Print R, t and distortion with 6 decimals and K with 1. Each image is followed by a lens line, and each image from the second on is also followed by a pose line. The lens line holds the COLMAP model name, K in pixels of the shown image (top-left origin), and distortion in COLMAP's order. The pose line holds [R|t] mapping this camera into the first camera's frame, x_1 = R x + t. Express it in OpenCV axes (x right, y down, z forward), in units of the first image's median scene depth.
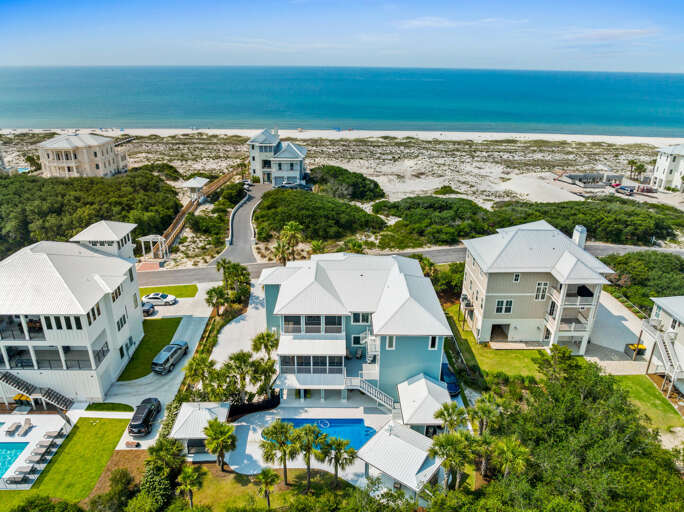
lens RADIAL K [[474.8, 0, 342.0], [0, 474.8, 256.0], [0, 0, 1]] dist [-0.065376, 0.035368]
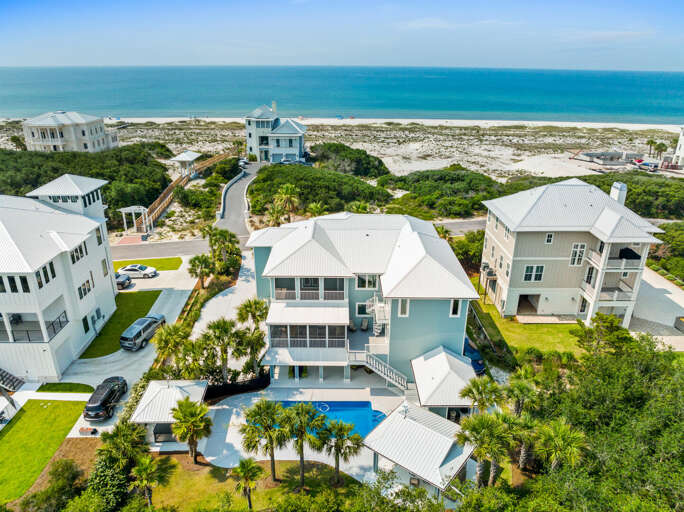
lens RADIAL K [[474.8, 0, 342.0], [0, 474.8, 256.0], [0, 0, 1]] dist [-0.065376, 0.035368]
pose [[0.999986, -0.001491, -0.005167, 0.000186], [0.001499, 0.999998, 0.001580, 0.077754], [0.005164, -0.001587, 0.999985, 0.151030]]
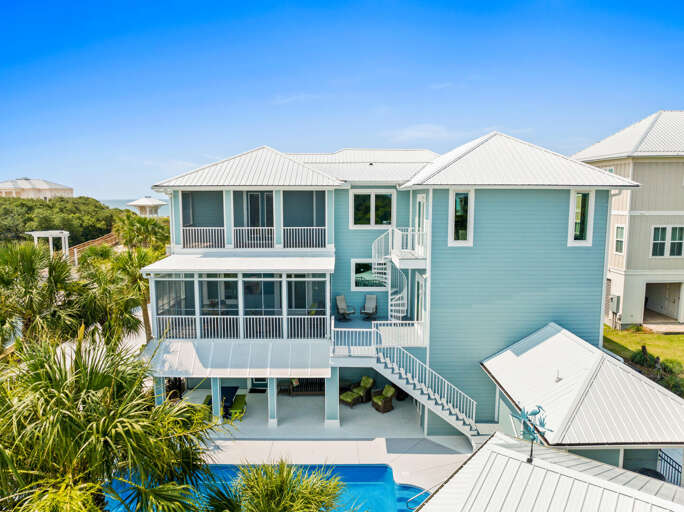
lens RADIAL K [[474.8, 0, 342.0], [0, 474.8, 256.0], [0, 0, 1]] dist [-0.065376, 0.035368]
pose [[0.999961, -0.007473, -0.004637, 0.013504], [0.006019, 0.965919, -0.258775, 0.253736], [0.006413, 0.258737, 0.965927, 0.568898]]
